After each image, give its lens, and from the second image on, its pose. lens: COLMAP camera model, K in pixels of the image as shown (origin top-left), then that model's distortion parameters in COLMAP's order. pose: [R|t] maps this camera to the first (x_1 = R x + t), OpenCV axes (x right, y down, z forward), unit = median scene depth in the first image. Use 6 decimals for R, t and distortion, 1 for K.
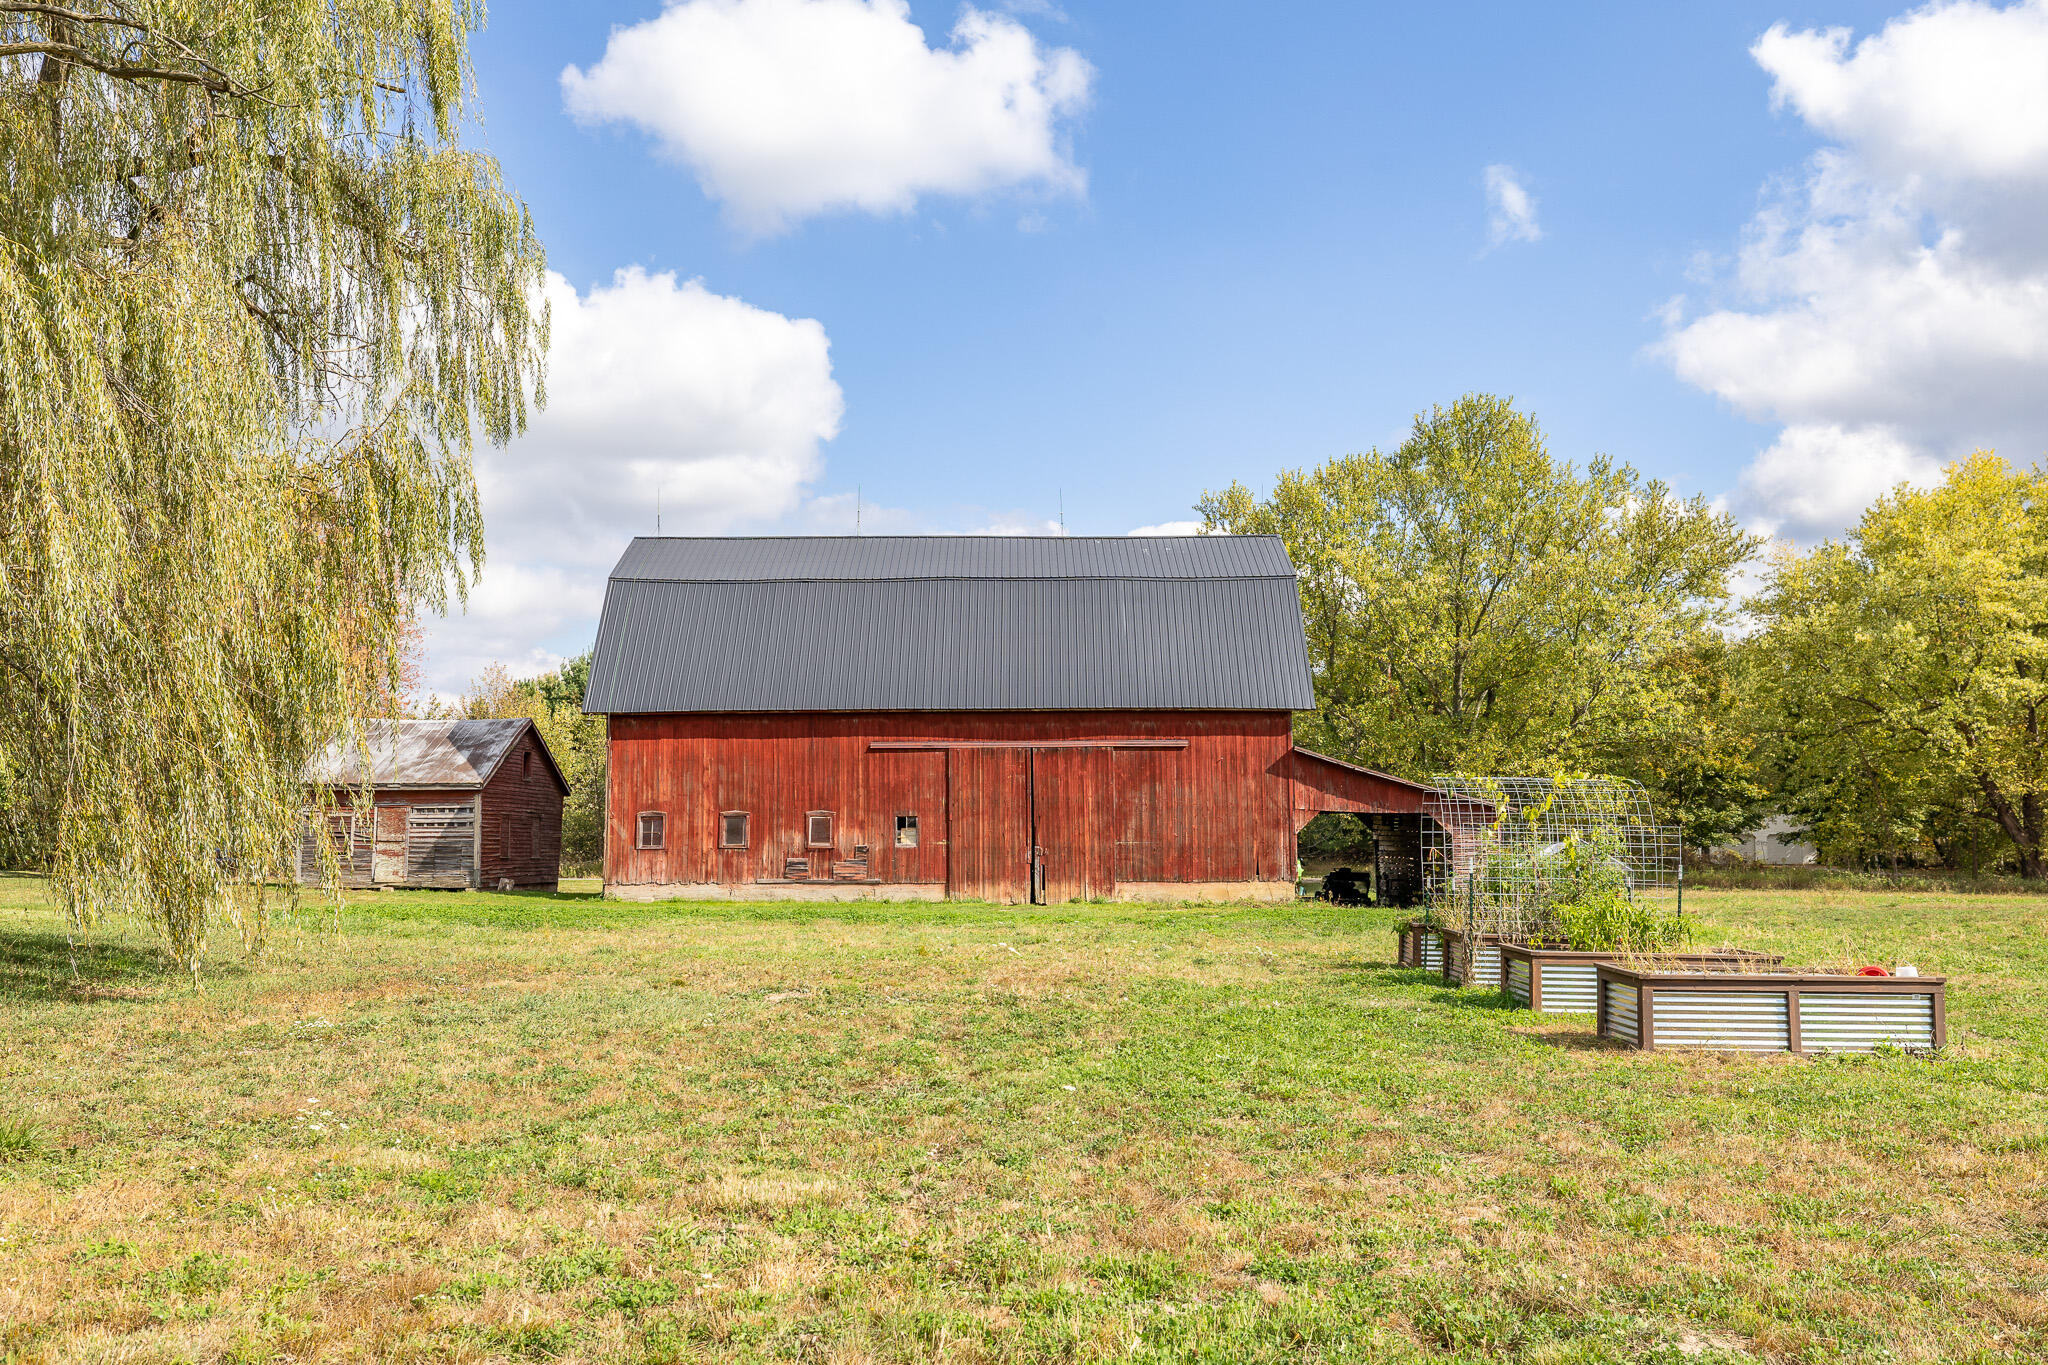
lens RADIAL K [[1764.0, 0, 1019.1], [0, 1764.0, 699.5], [0, 0, 1]] dist [0.014364, -0.000080]
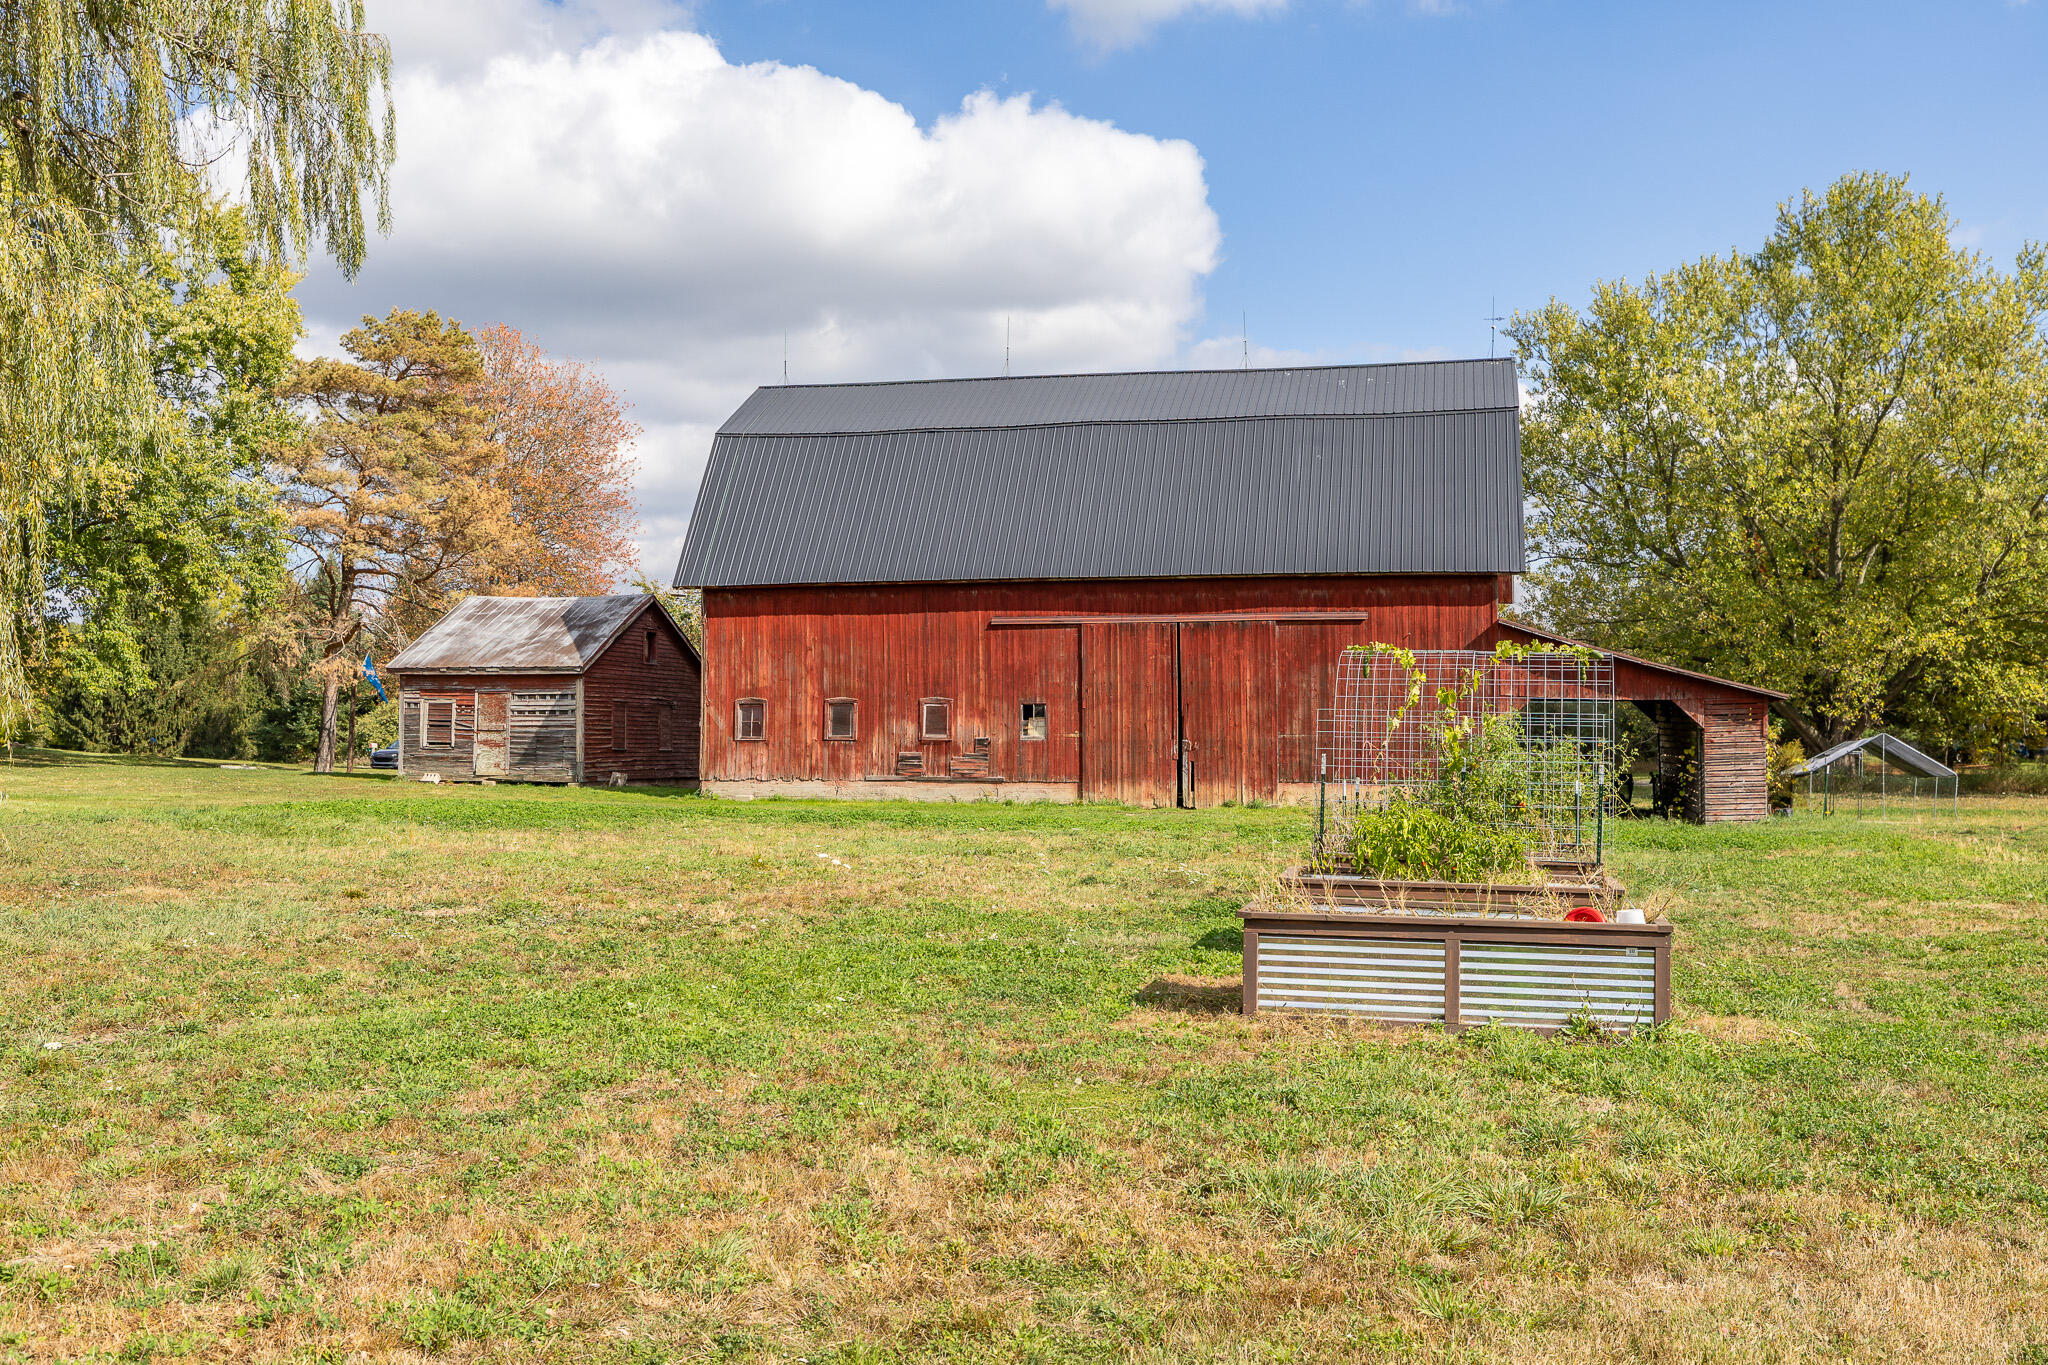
lens RADIAL K [[1996.6, 0, 1022.4], [0, 1996.6, 666.6], [0, 0, 1]] dist [0.006337, 0.000000]
pose [[0.976593, -0.003358, -0.215071, 0.138845], [0.013237, 0.998921, 0.044510, 0.005114], [0.214690, -0.046315, 0.975584, 0.056561]]
